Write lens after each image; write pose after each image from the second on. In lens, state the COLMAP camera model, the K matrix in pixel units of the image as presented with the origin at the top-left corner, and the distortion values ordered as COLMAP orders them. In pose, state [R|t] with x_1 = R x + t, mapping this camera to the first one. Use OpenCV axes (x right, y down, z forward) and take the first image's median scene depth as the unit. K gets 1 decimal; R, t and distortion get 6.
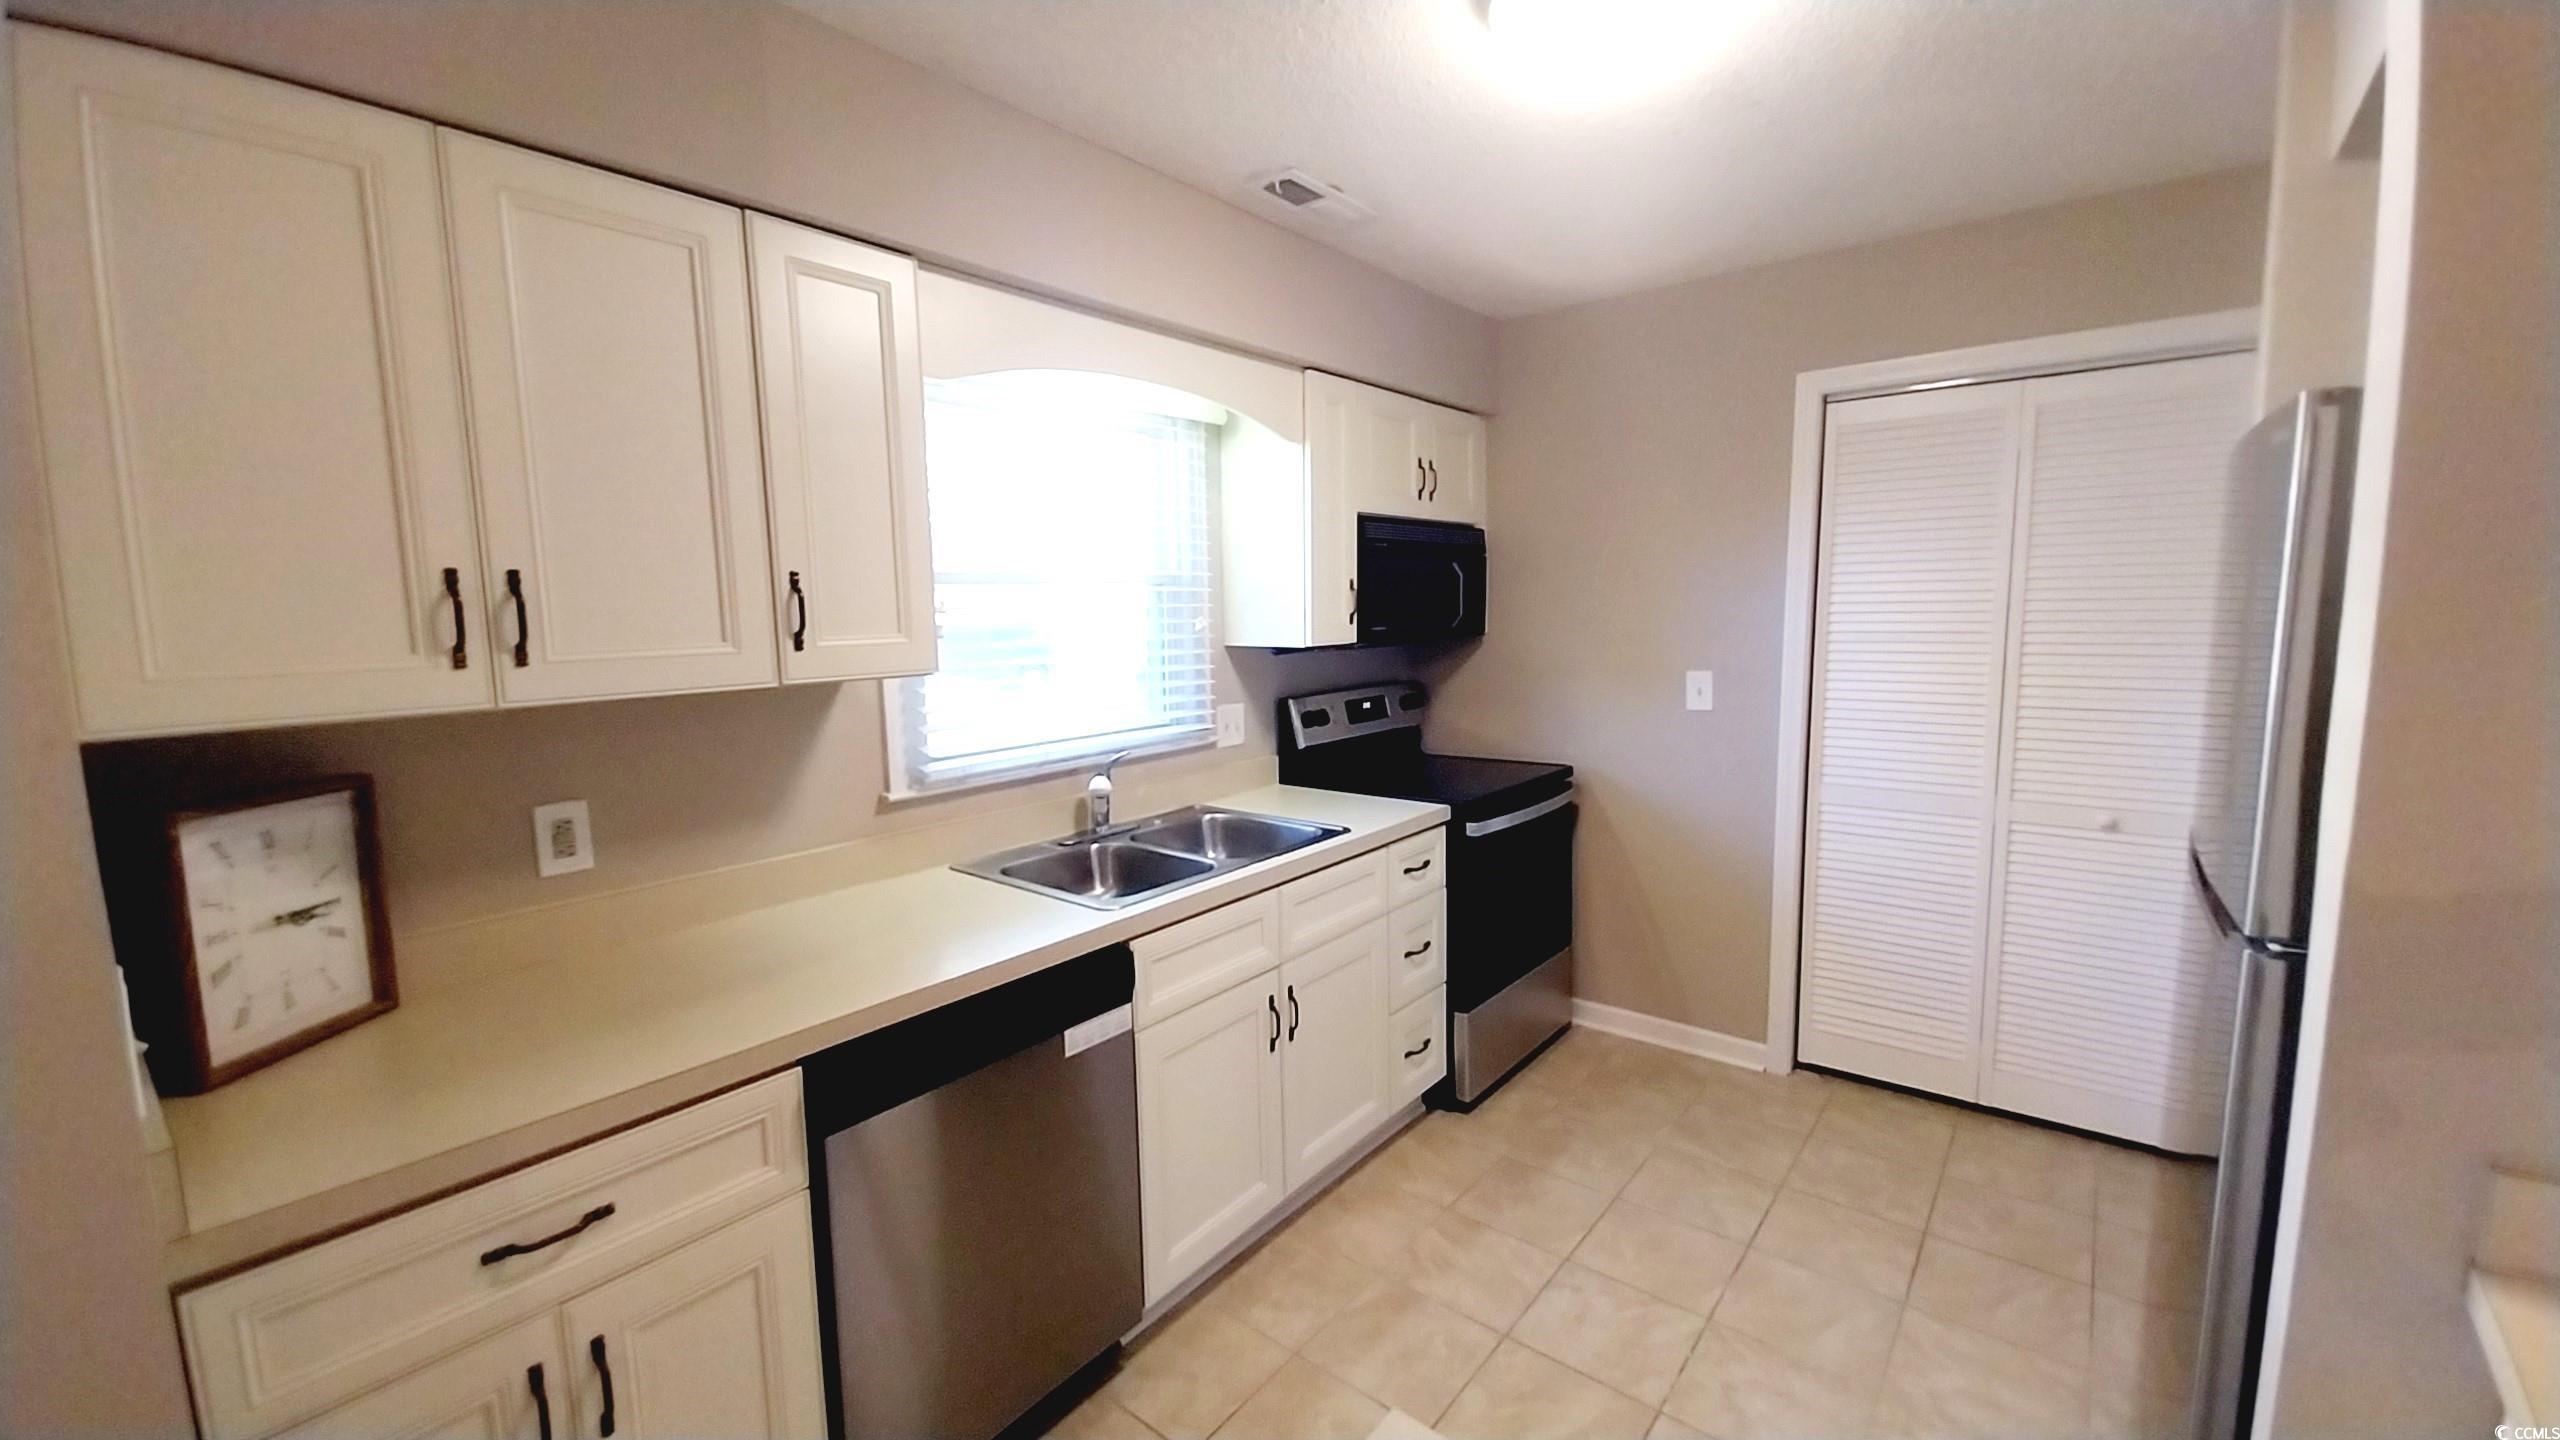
lens RADIAL K [[1011.4, 0, 1280.0], [0, 1011.4, 720.0], [0, 0, 1]] dist [0.000770, 0.000061]
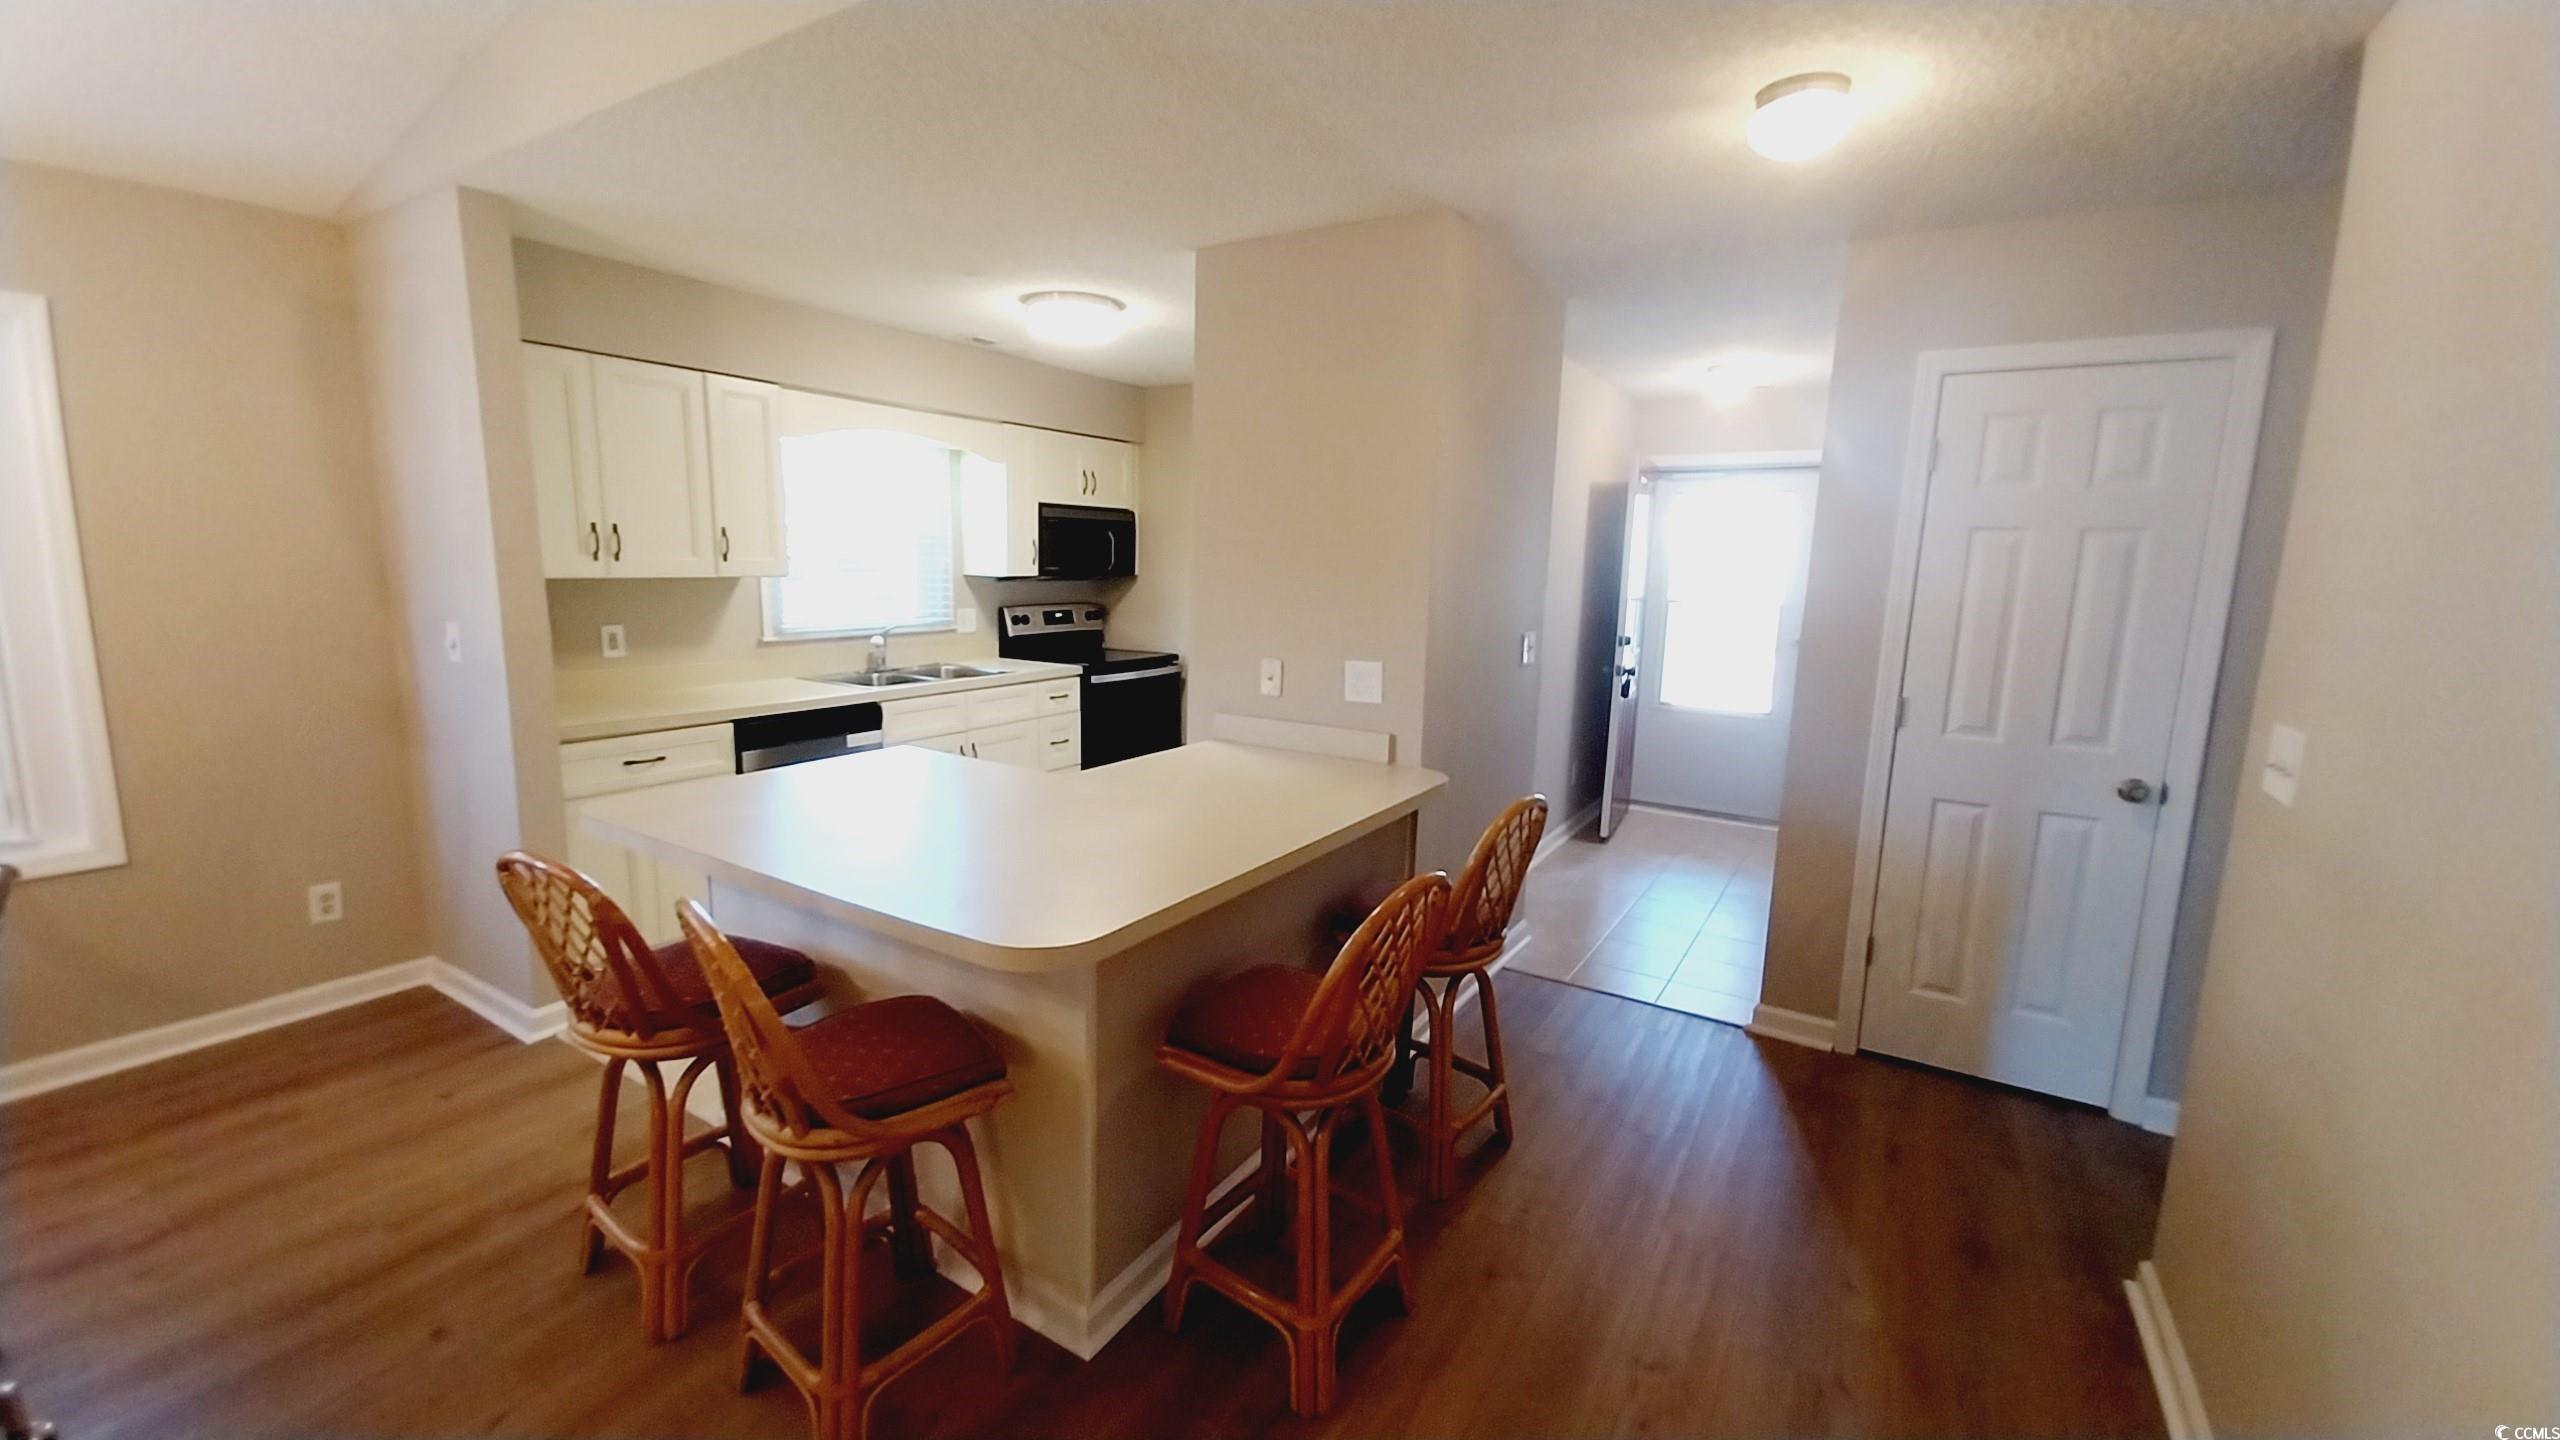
lens RADIAL K [[1014.6, 0, 1272.8], [0, 1014.6, 726.3], [0, 0, 1]] dist [0.008278, 0.000071]
pose [[0.992833, 0.022456, 0.117379, 0.296425], [-0.028357, 0.998403, 0.048850, 0.093929], [-0.116094, -0.051829, 0.991885, -0.870833]]
